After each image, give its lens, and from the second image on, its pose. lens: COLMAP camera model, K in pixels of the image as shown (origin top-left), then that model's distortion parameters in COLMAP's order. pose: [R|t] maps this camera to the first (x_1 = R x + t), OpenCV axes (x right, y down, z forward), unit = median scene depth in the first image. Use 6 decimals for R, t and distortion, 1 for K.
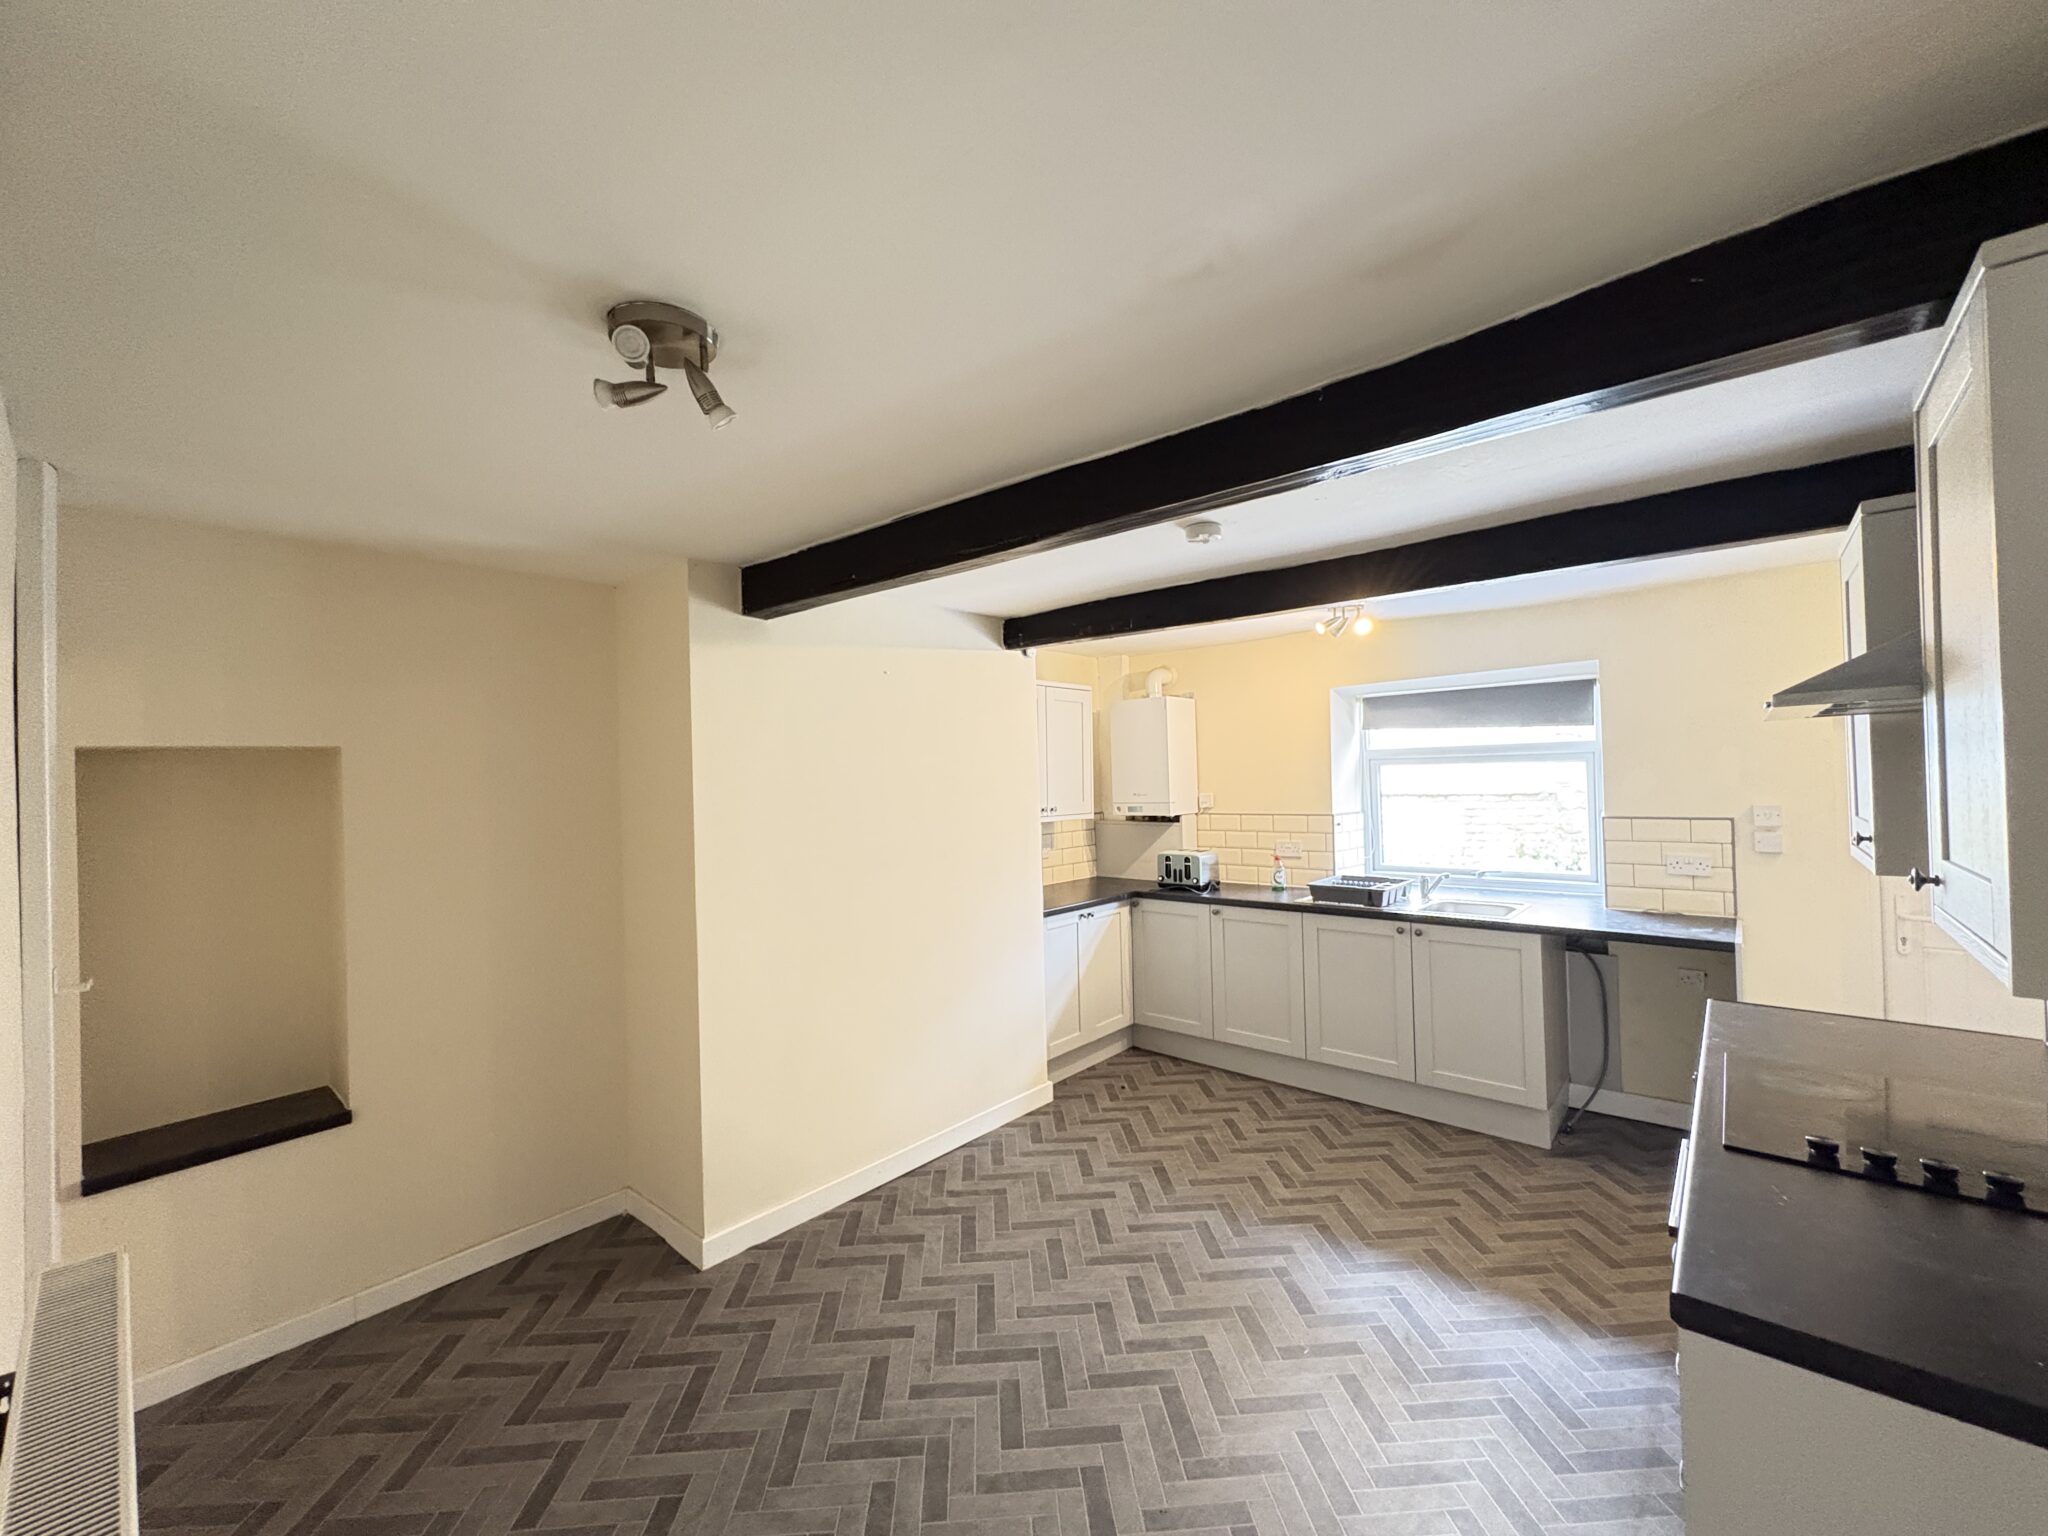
lens RADIAL K [[815.4, 0, 1027.8], [0, 815.4, 764.9], [0, 0, 1]] dist [0.000398, 0.000212]
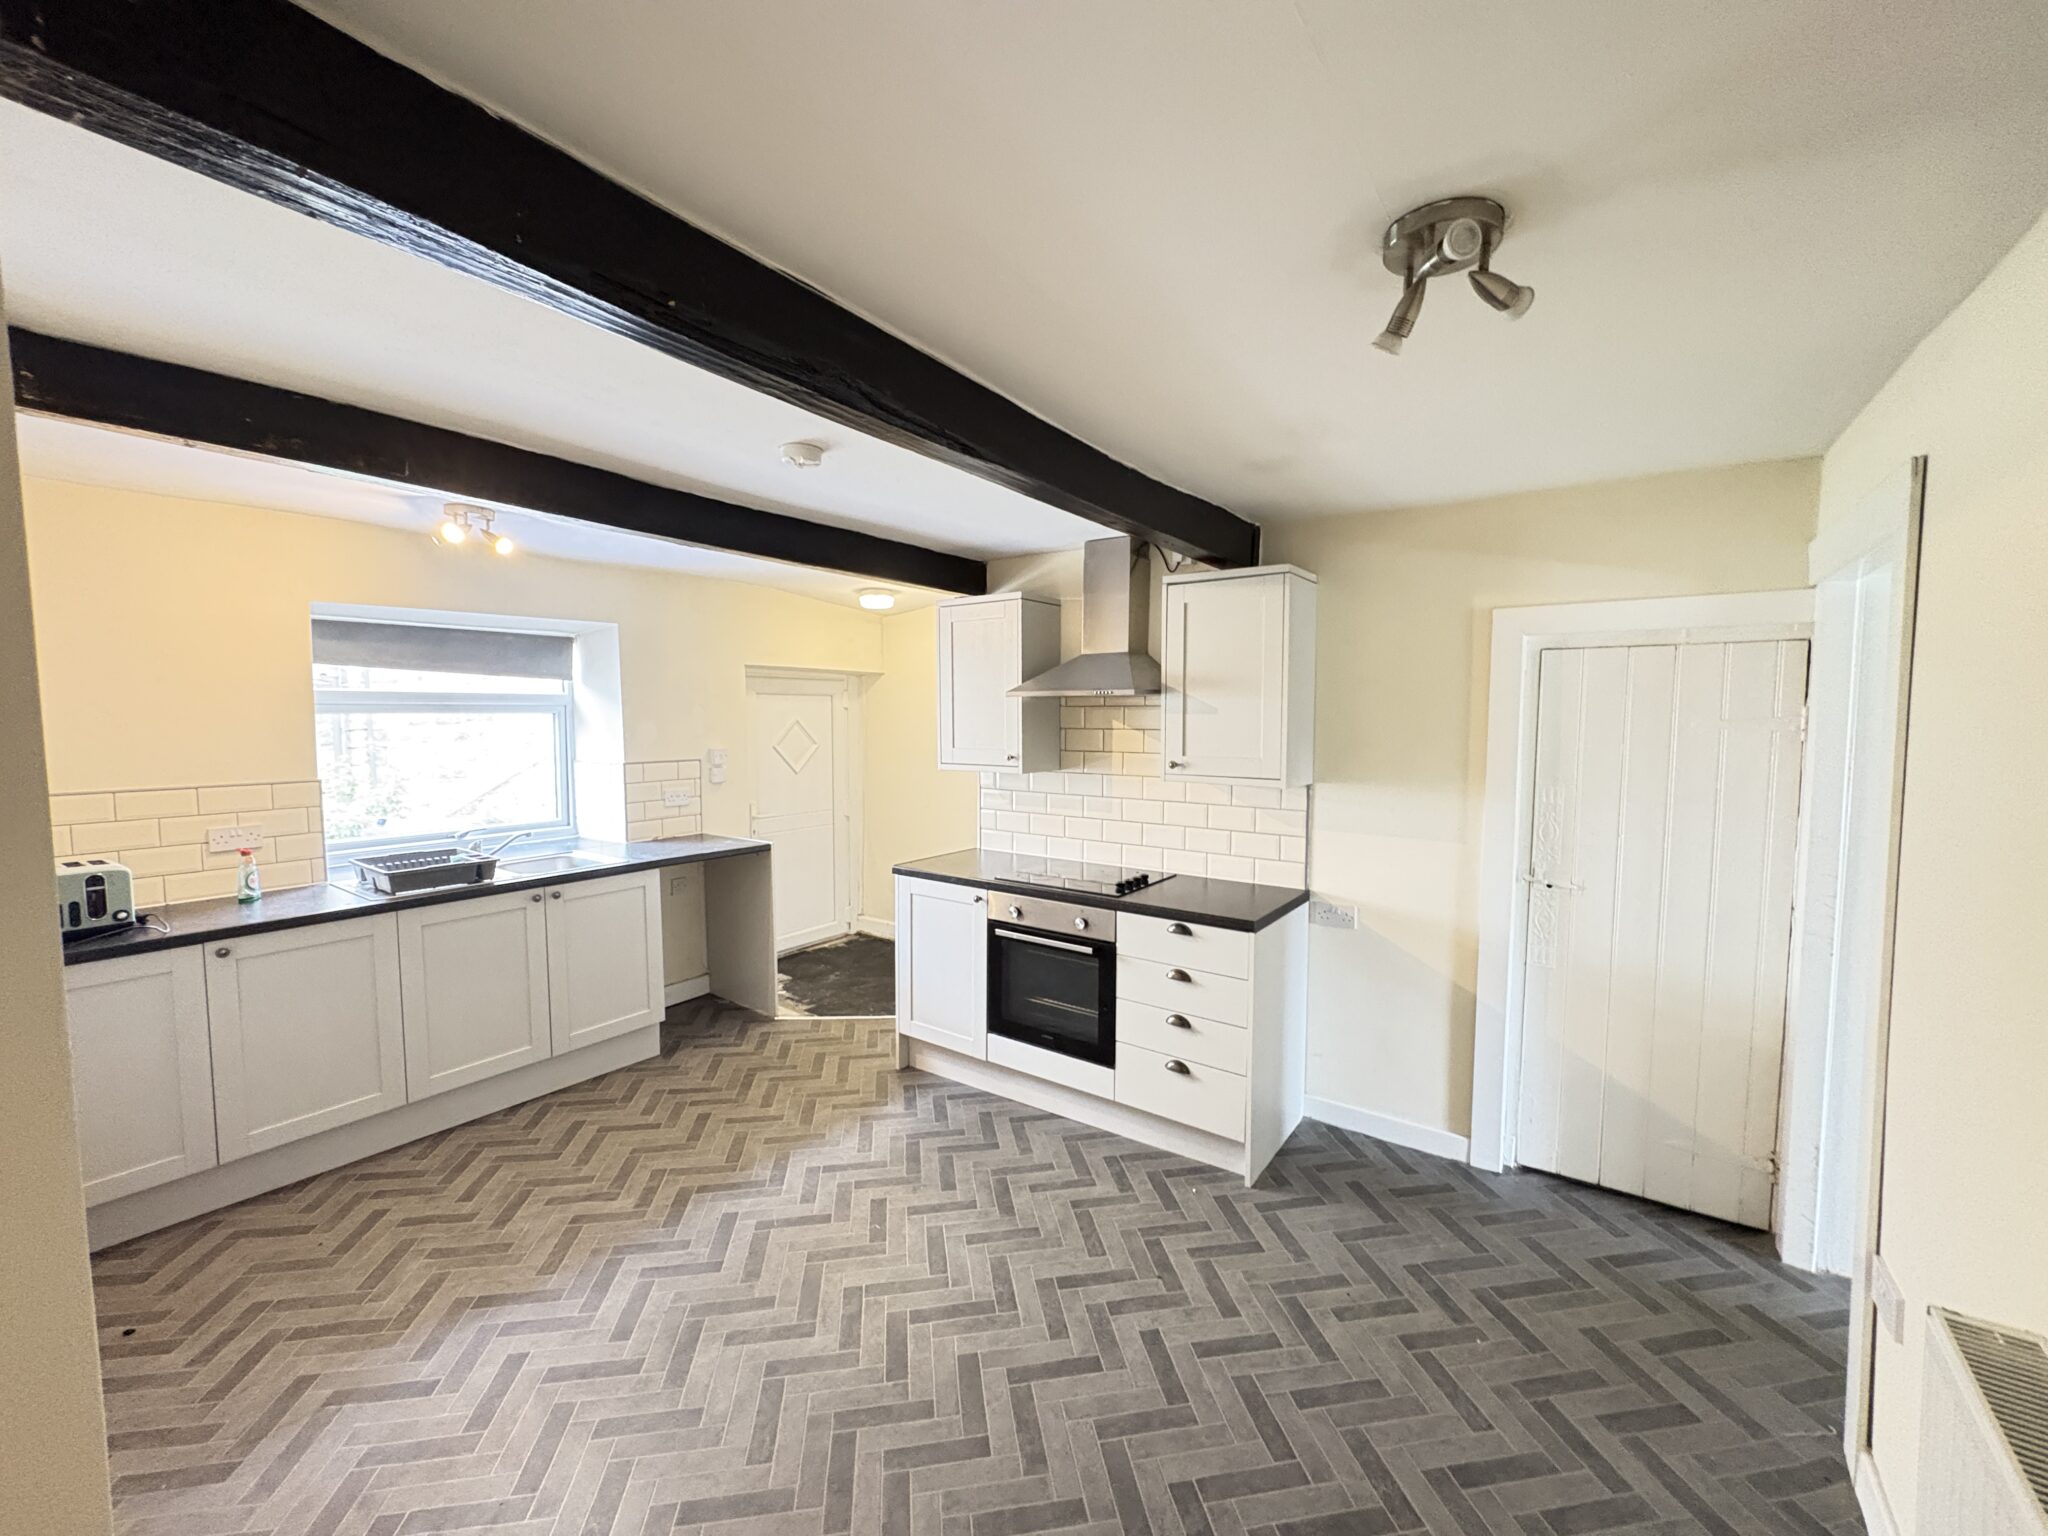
lens RADIAL K [[815.4, 0, 1020.5], [0, 815.4, 765.2], [0, 0, 1]] dist [0.000398, 0.000212]
pose [[-0.089493, -0.040783, 0.995152, -0.531052], [-0.014787, 0.999106, 0.039615, 0.014674], [-0.995878, -0.011170, -0.090016, 0.612125]]
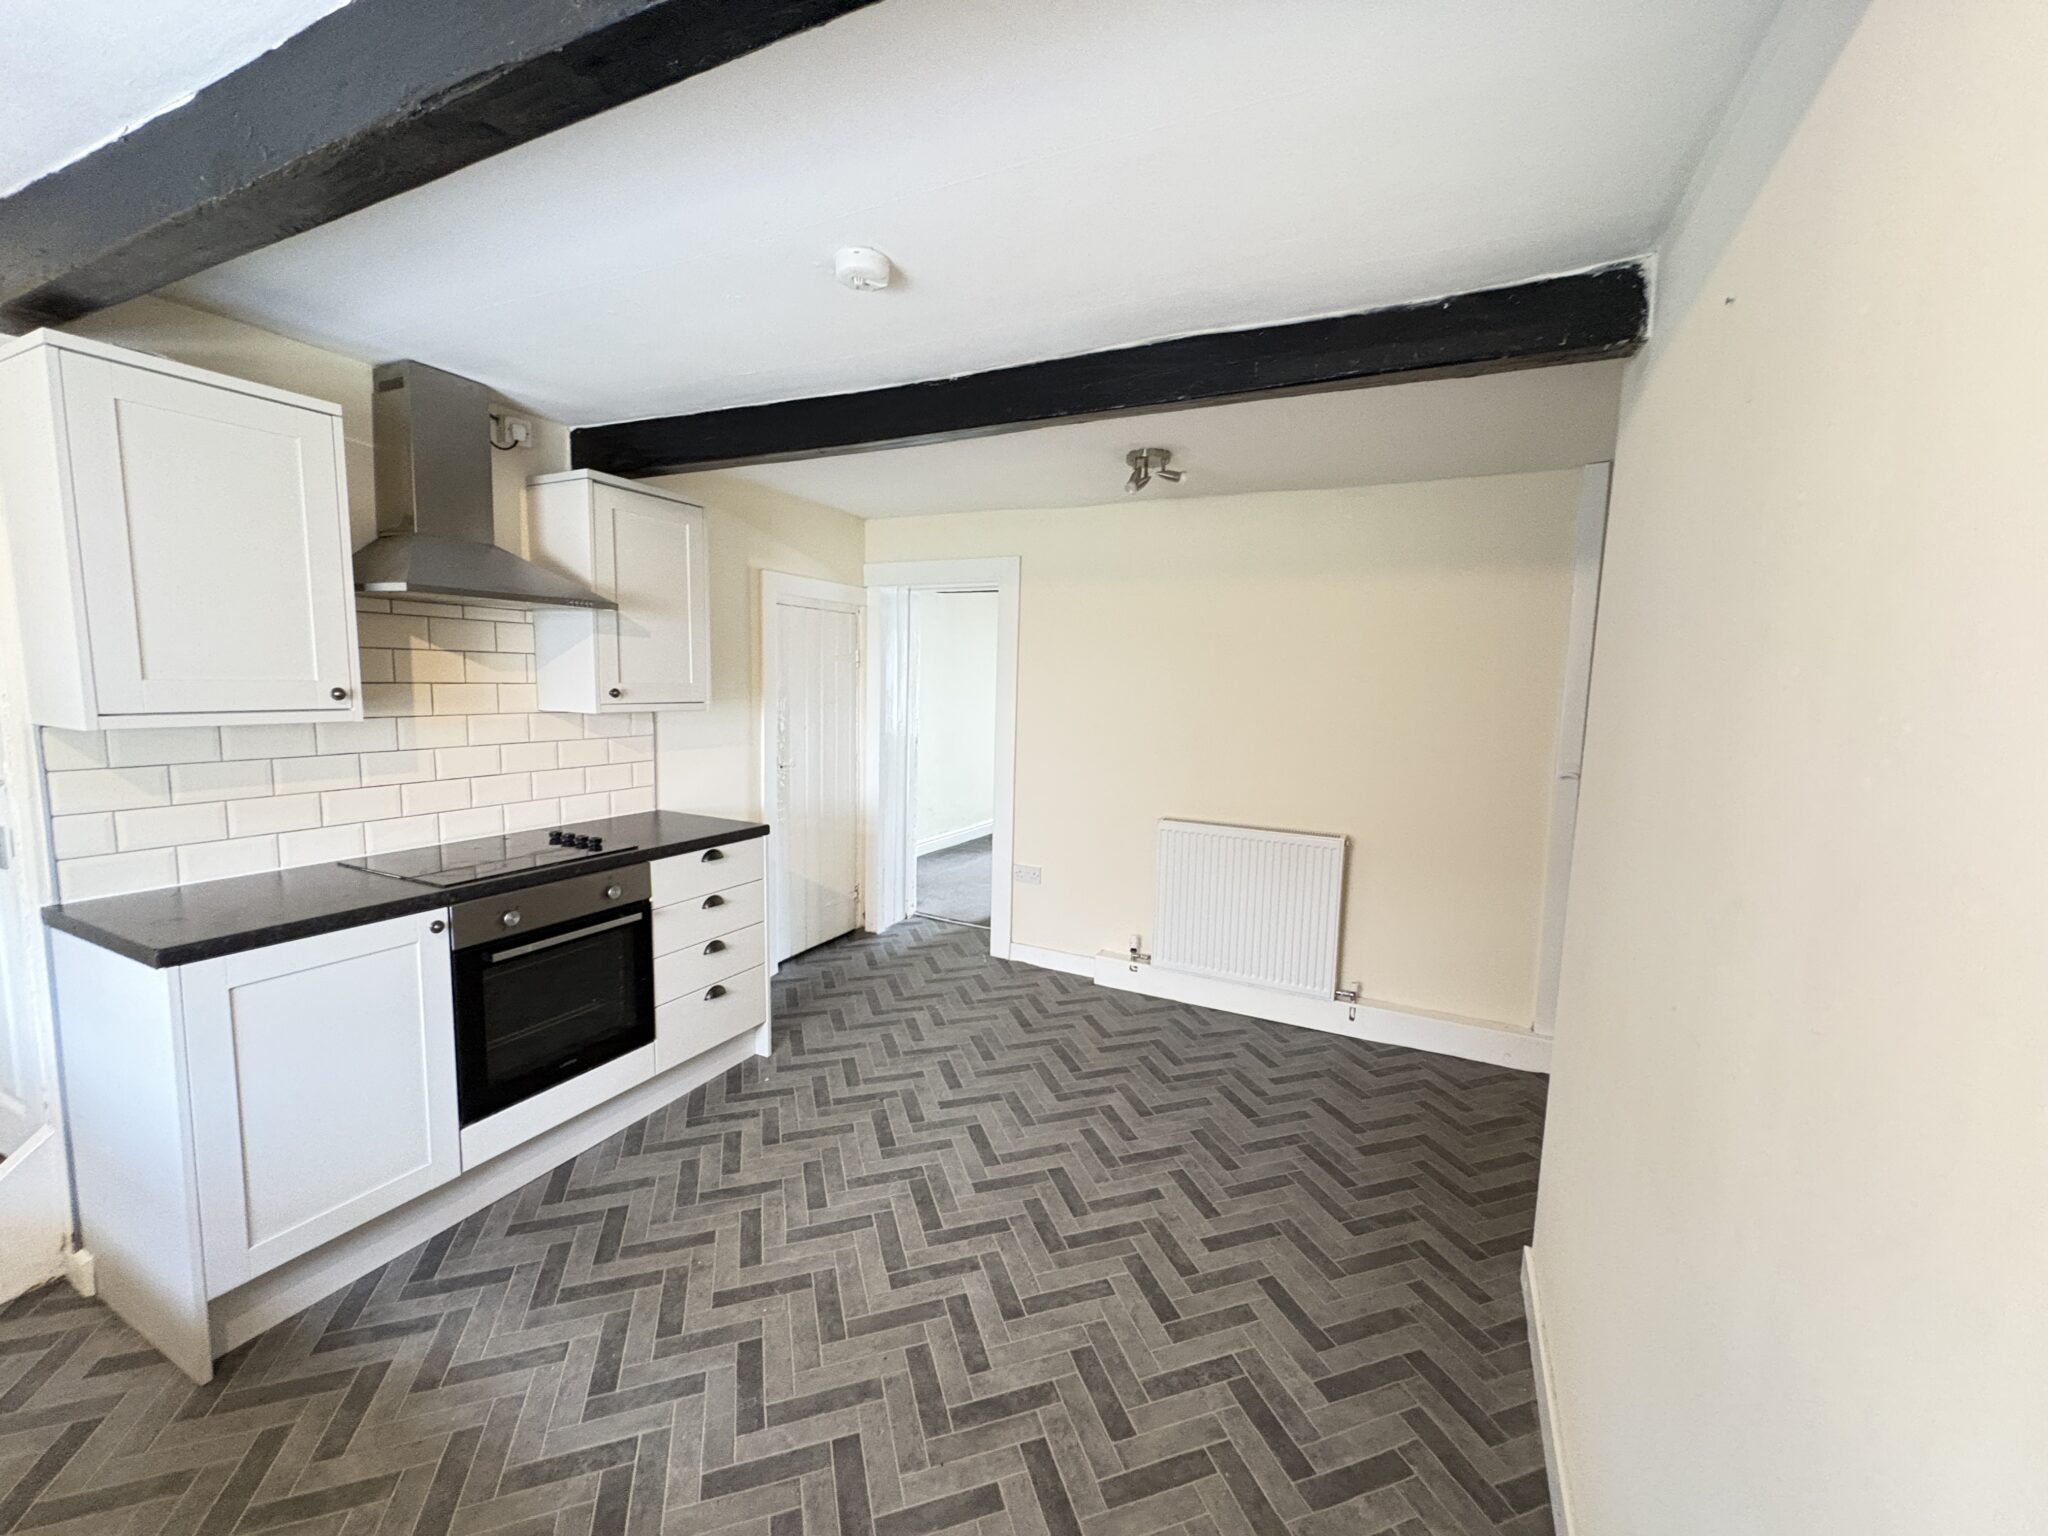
lens RADIAL K [[815.4, 0, 1024.6], [0, 815.4, 765.3], [0, 0, 1]] dist [0.000398, 0.000212]
pose [[-0.966316, 0.028838, -0.255736, 0.197308], [0.003914, 0.995234, 0.097440, 0.042733], [0.257327, 0.093157, -0.961824, 1.260101]]
